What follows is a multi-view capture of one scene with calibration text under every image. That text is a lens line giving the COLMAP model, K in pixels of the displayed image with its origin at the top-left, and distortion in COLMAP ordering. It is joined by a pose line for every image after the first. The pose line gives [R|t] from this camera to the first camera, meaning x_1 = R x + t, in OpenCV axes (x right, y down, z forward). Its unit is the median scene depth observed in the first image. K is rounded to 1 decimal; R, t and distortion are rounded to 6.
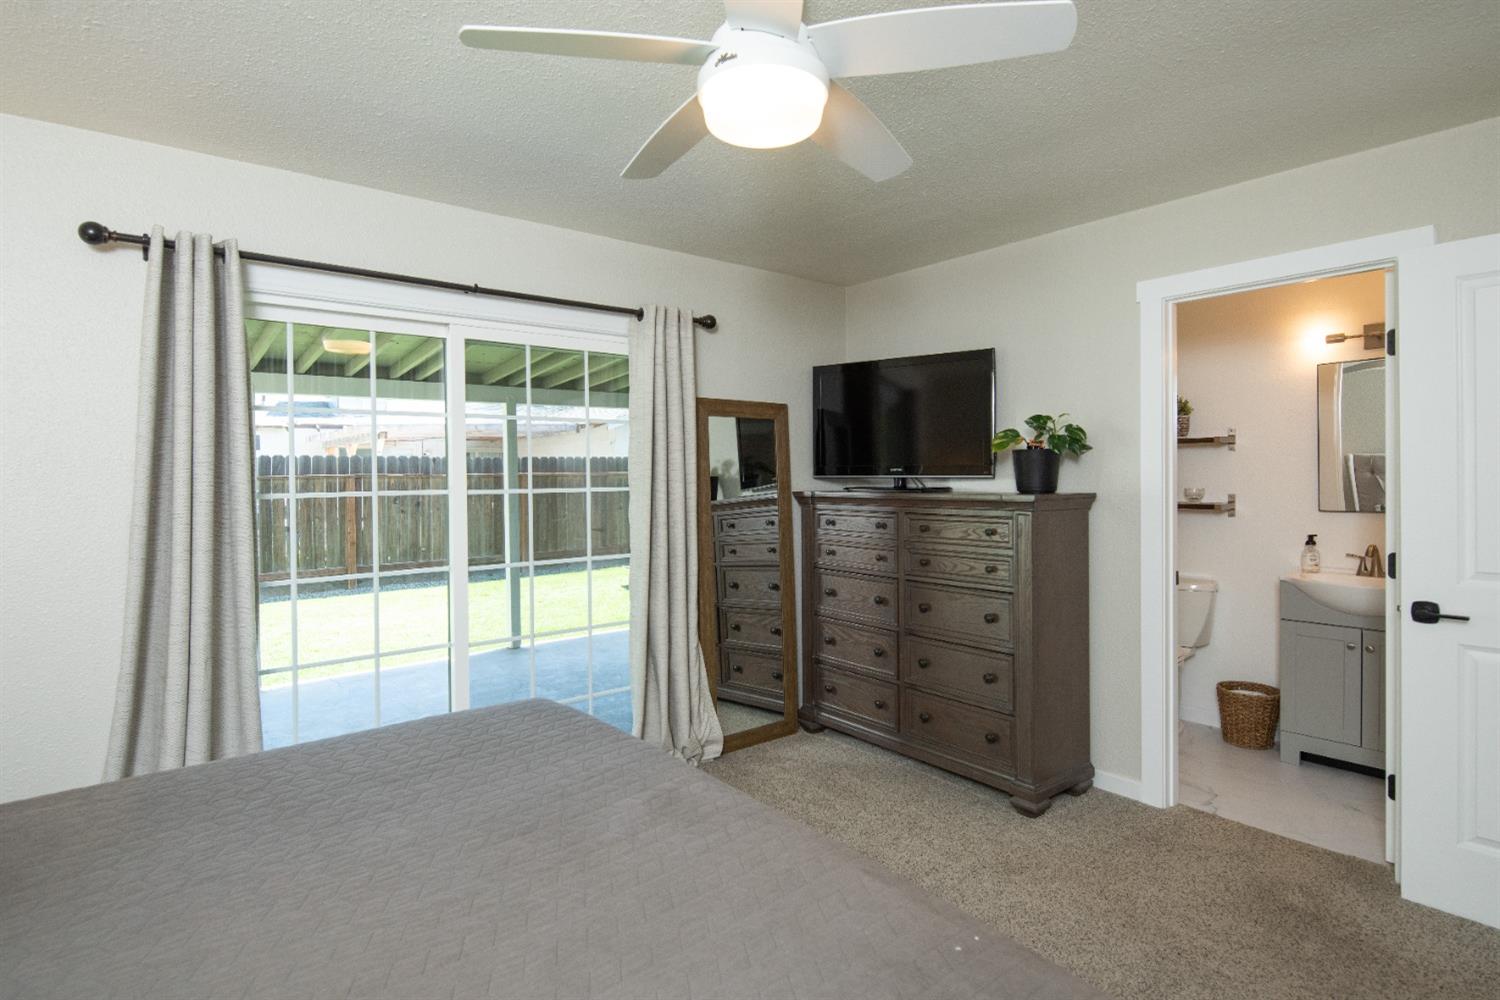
lens RADIAL K [[758.0, 0, 769.2], [0, 758.0, 483.7], [0, 0, 1]] dist [0.004581, -0.010287]
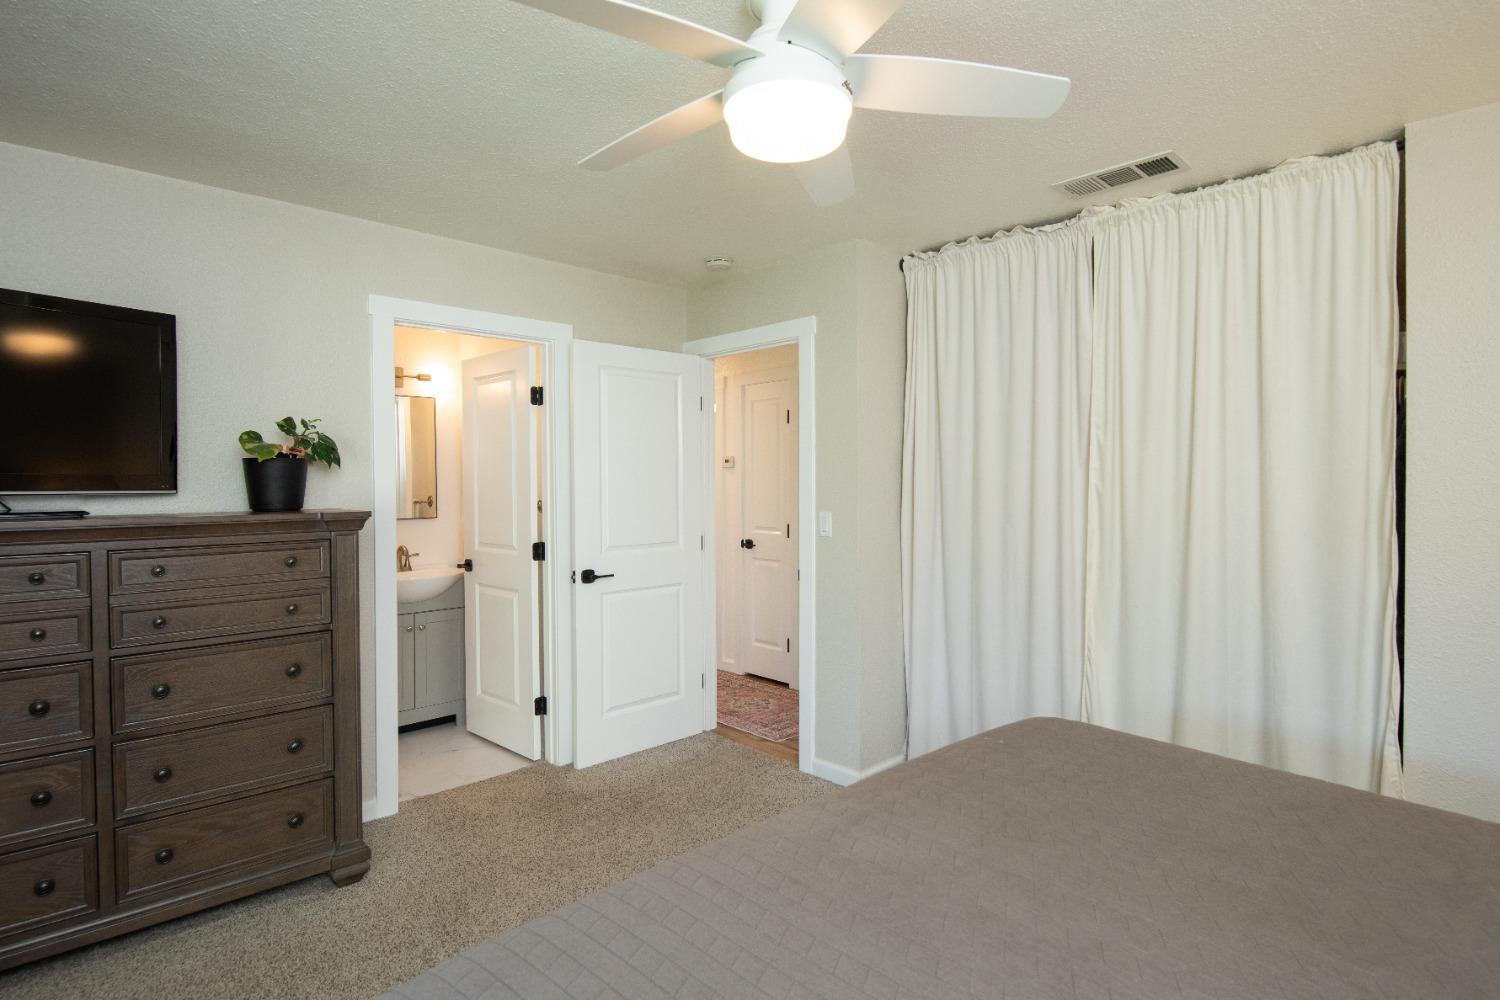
lens RADIAL K [[758.0, 0, 769.2], [0, 758.0, 483.7], [0, 0, 1]] dist [0.004581, -0.010287]
pose [[-0.070367, 0.003745, 0.997514, -0.521965], [0.017507, 0.999844, -0.002519, -0.006962], [-0.997368, 0.017286, -0.070421, 0.538702]]
